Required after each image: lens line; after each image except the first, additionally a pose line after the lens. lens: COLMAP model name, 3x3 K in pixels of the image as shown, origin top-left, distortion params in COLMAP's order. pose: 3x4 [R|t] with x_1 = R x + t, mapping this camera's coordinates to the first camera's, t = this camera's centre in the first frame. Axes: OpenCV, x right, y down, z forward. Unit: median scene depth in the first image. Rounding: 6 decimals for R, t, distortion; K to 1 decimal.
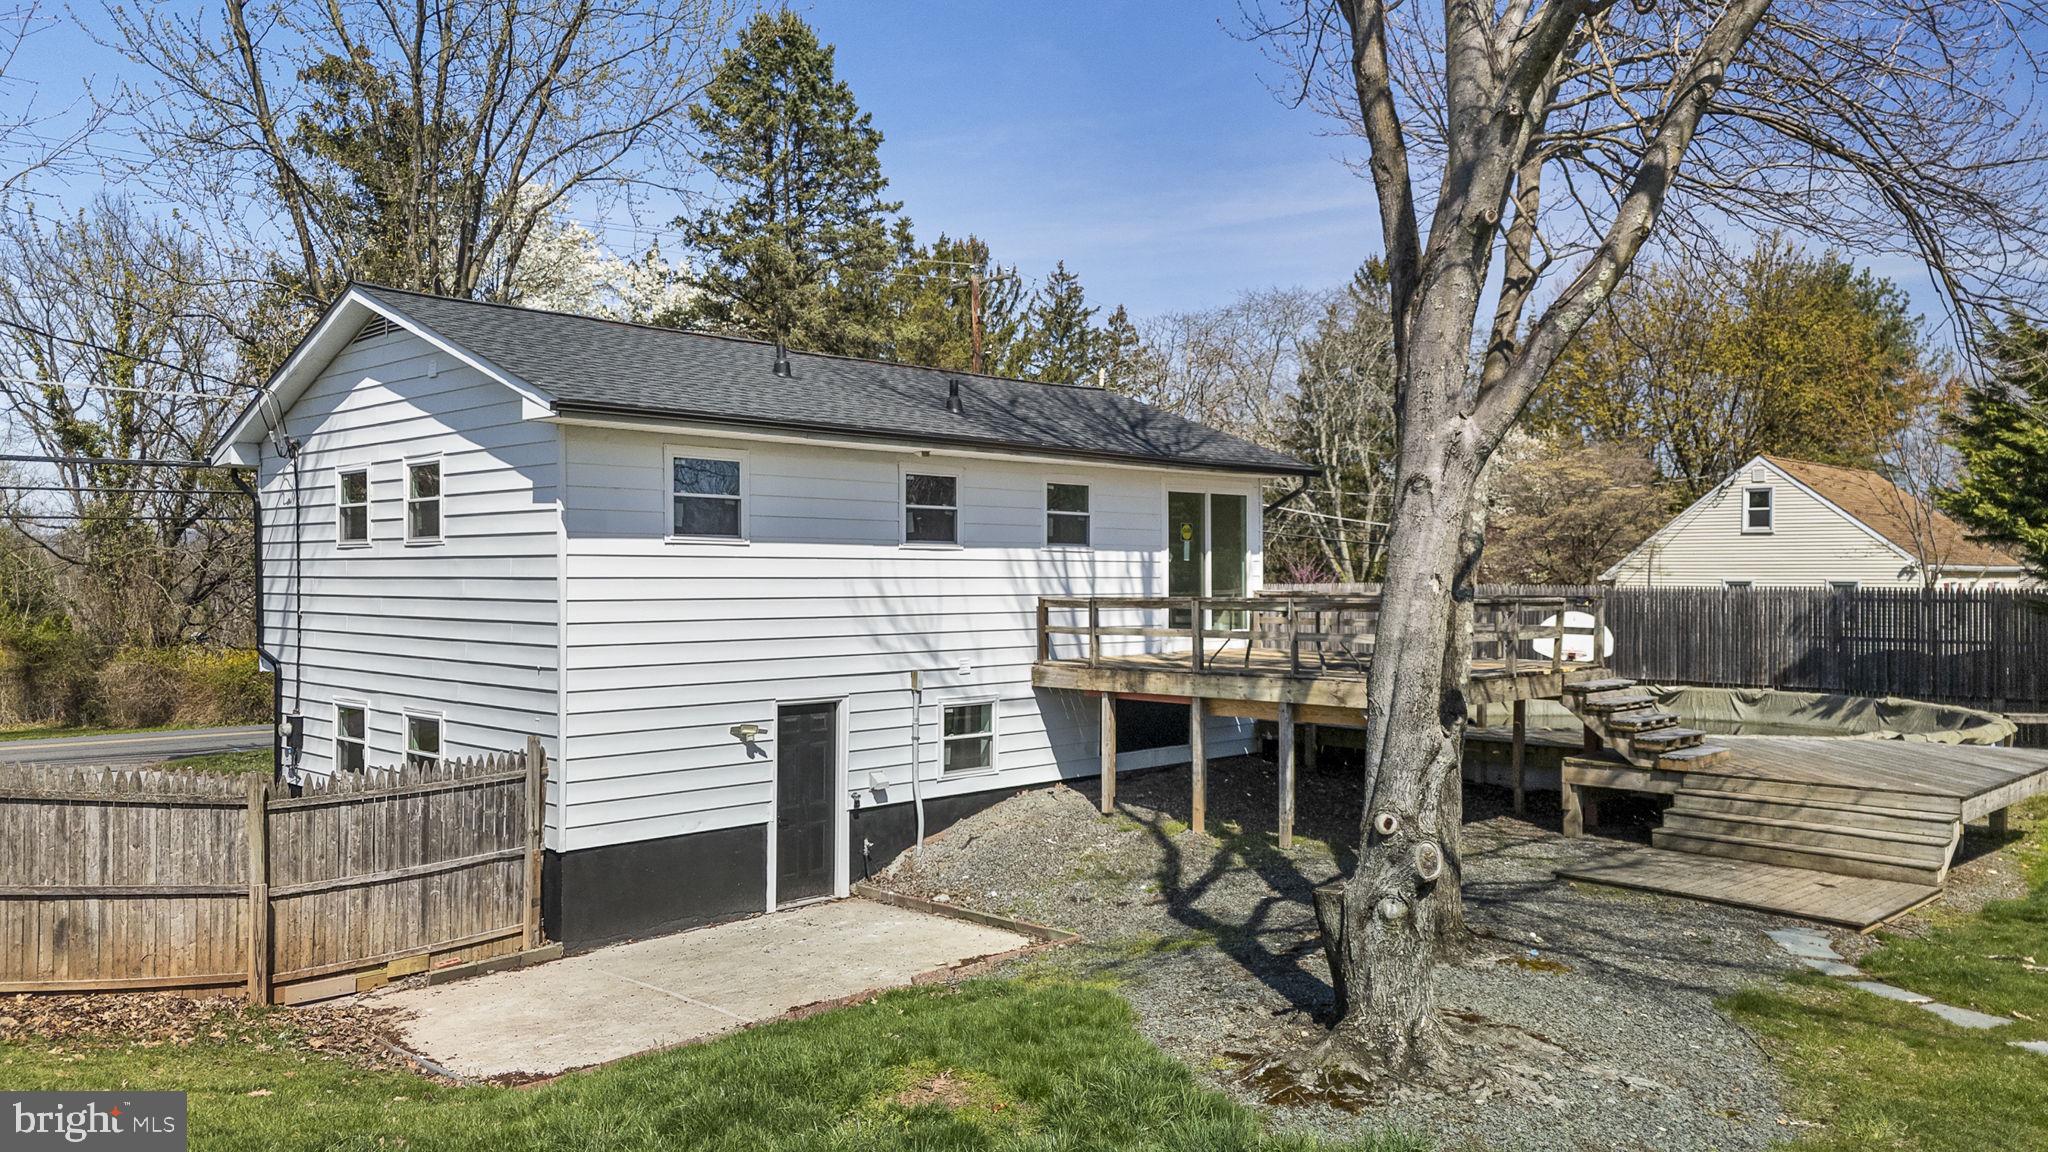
lens RADIAL K [[1507.8, 0, 970.3], [0, 1507.8, 584.4], [0, 0, 1]] dist [0.076958, -0.059313]
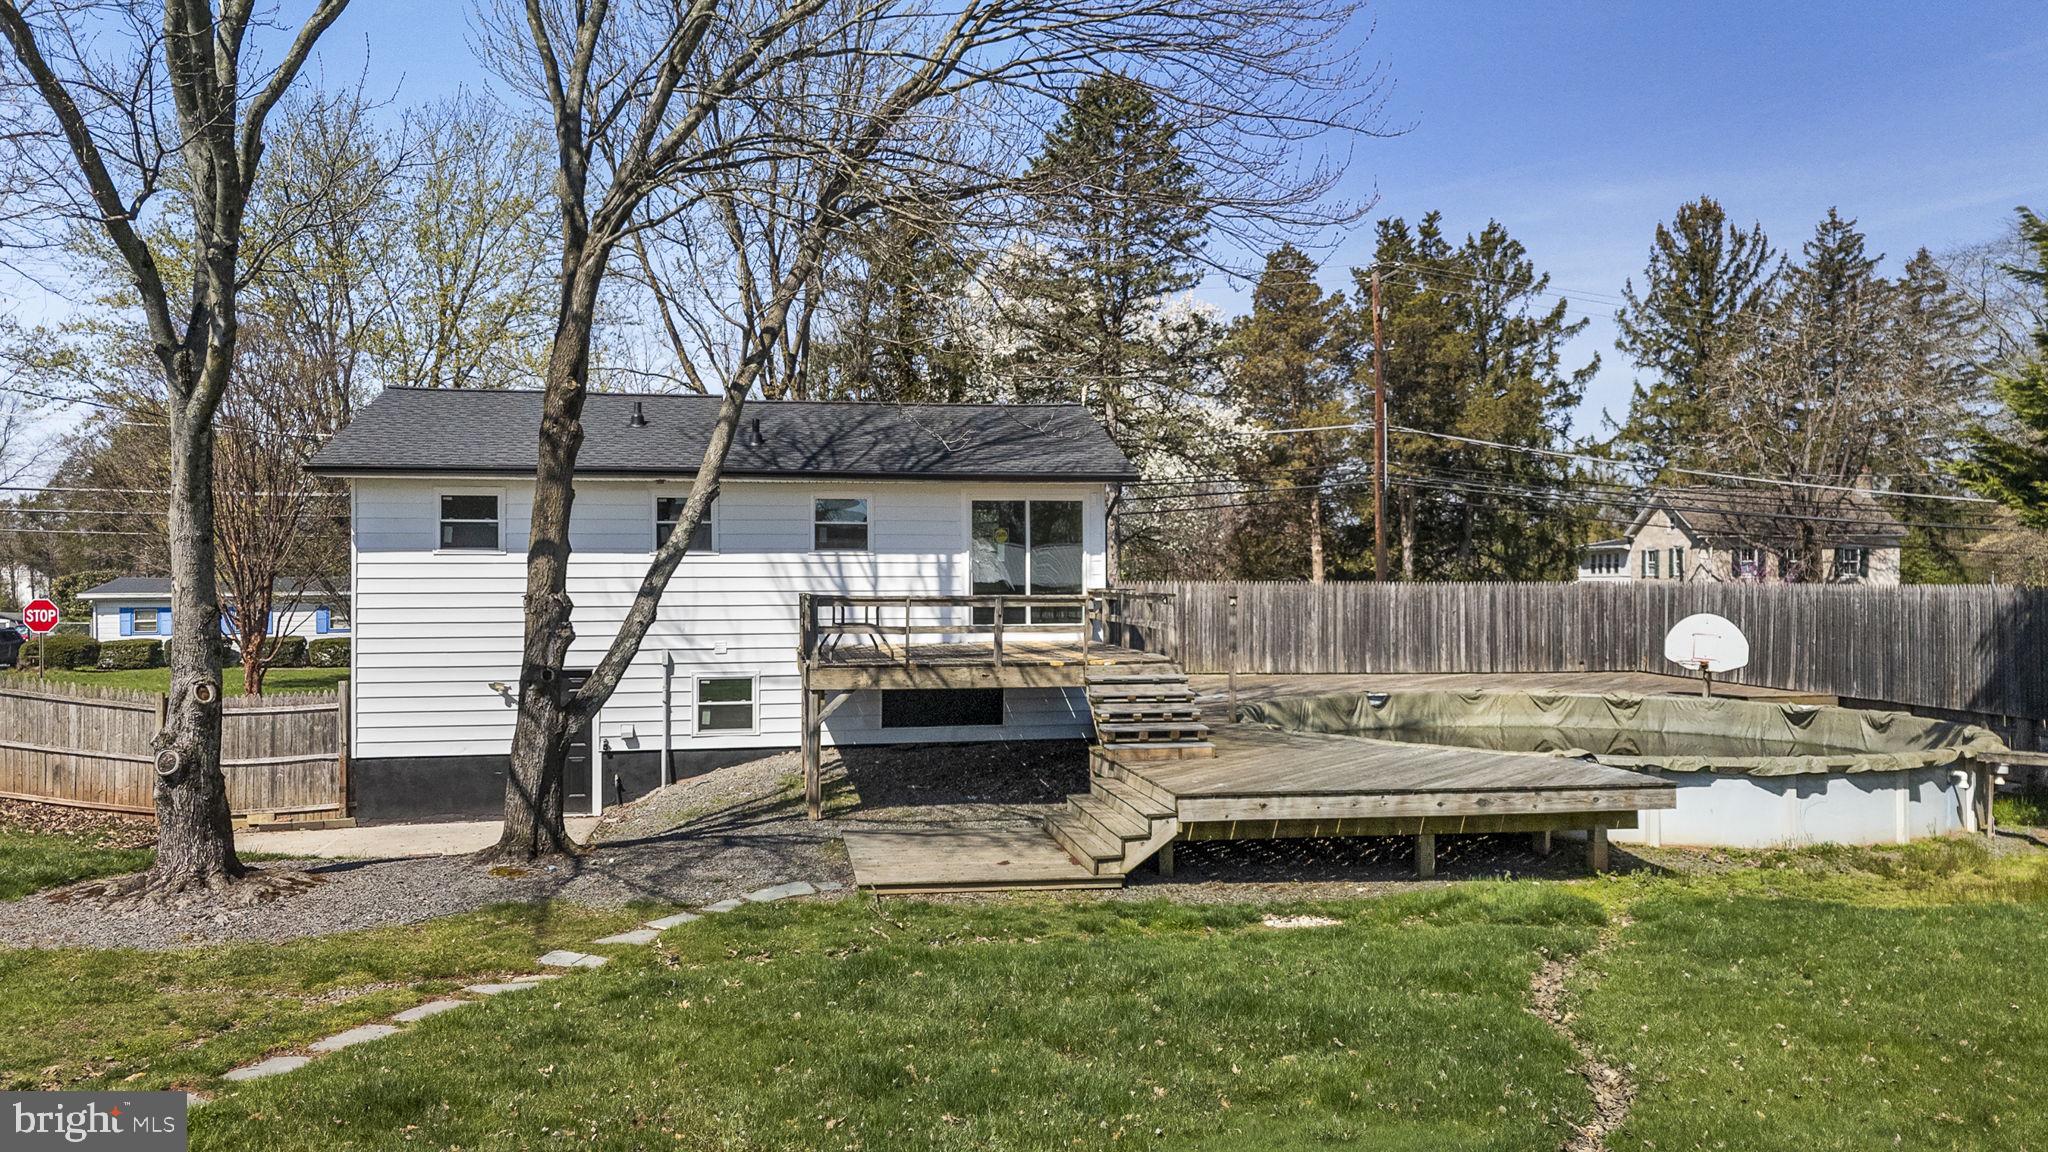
lens RADIAL K [[1507.8, 0, 1038.8], [0, 1507.8, 567.7], [0, 0, 1]] dist [0.076958, -0.059313]
pose [[0.808914, -0.006406, -0.587892, 0.933226], [0.000889, 0.999953, -0.009674, -0.000210], [0.587926, 0.007303, 0.808882, 0.123733]]
